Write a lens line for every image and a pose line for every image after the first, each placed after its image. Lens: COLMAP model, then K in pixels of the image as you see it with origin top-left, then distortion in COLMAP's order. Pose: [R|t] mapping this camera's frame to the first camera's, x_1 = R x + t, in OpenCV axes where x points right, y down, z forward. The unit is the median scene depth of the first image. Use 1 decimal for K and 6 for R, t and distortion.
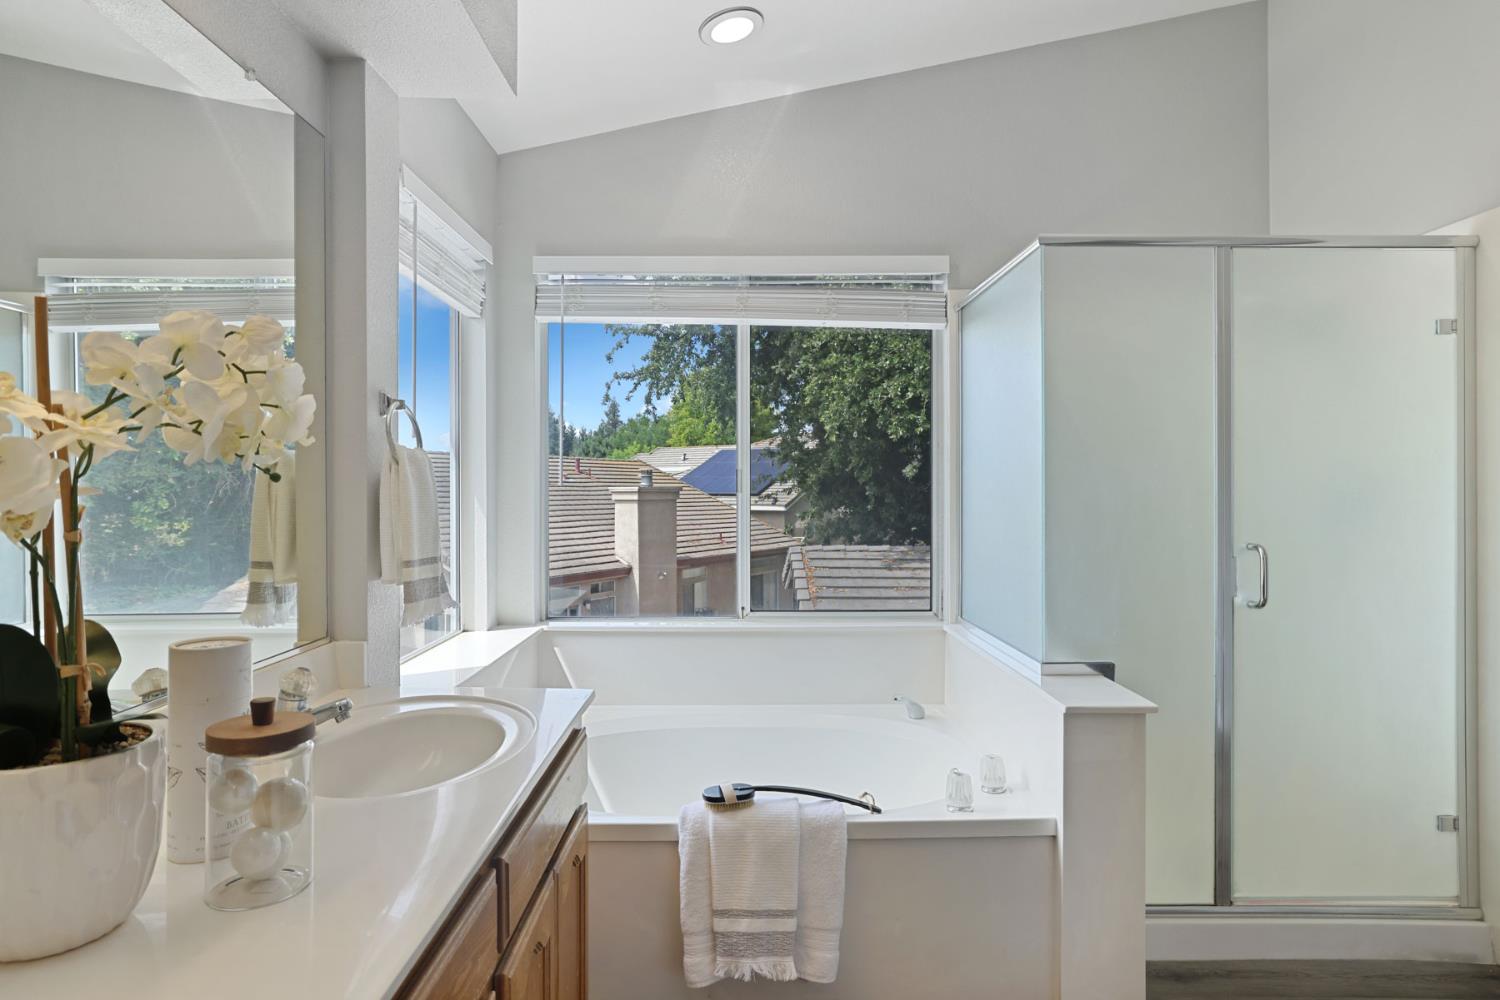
lens RADIAL K [[798.5, 0, 747.2], [0, 798.5, 493.2], [0, 0, 1]] dist [-0.011043, 0.000721]
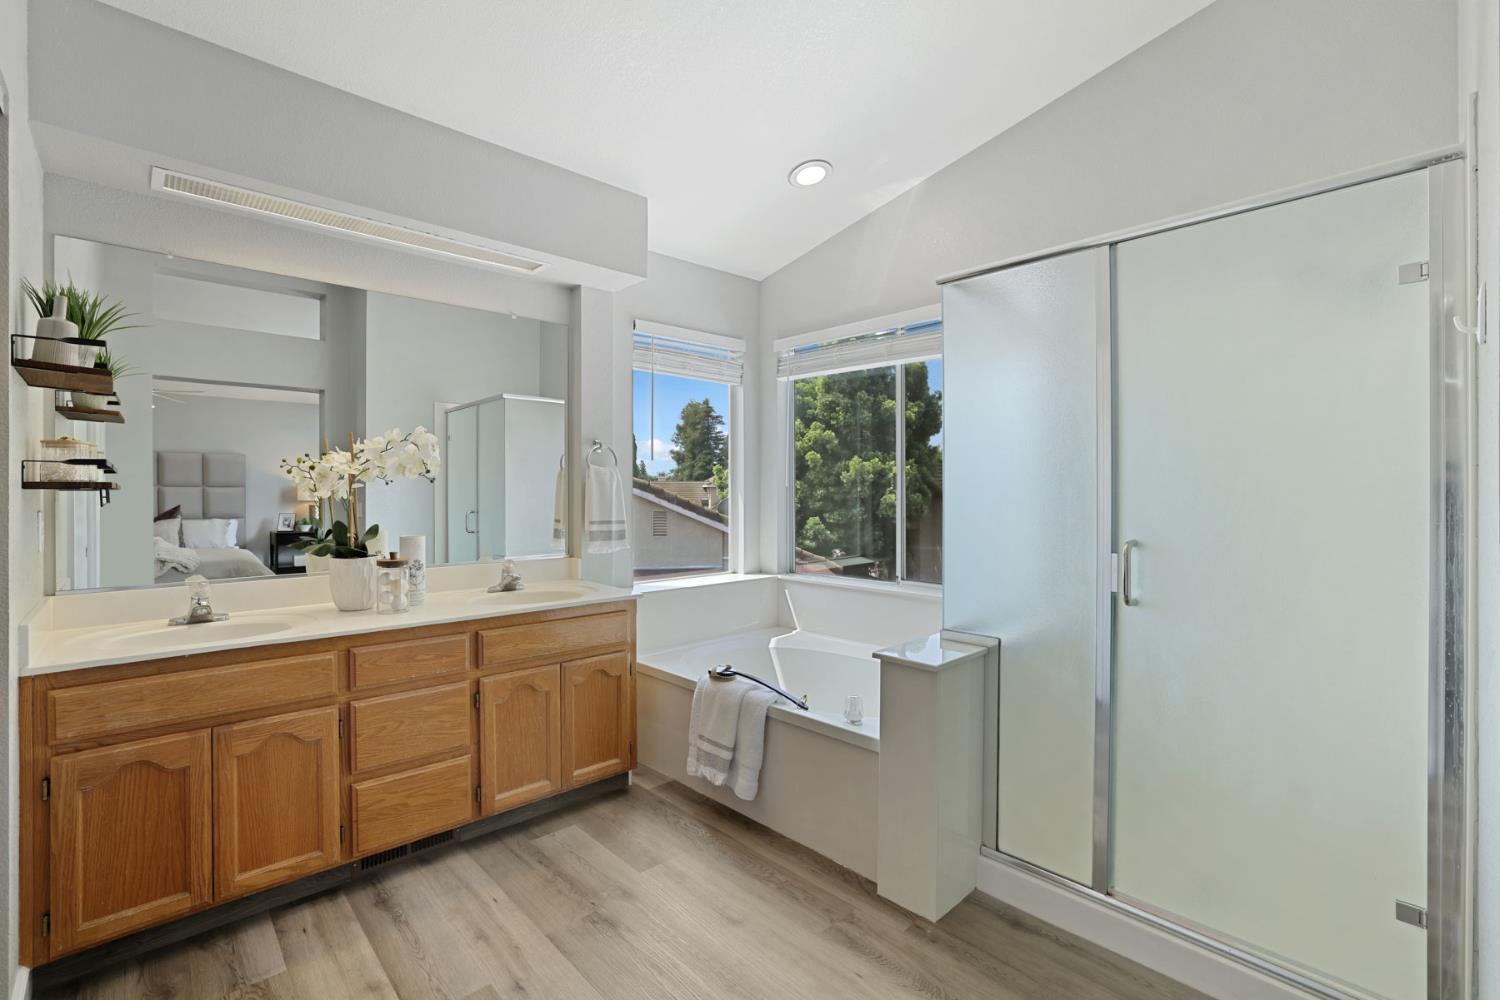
lens RADIAL K [[656.2, 0, 750.0], [0, 656.2, 493.7], [0, 0, 1]] dist [-0.029513, 0.005542]
pose [[0.698499, 0.009108, -0.715553, 0.965935], [-0.010609, 0.999941, 0.002372, 0.006060], [0.715532, 0.005934, 0.698554, 0.096204]]
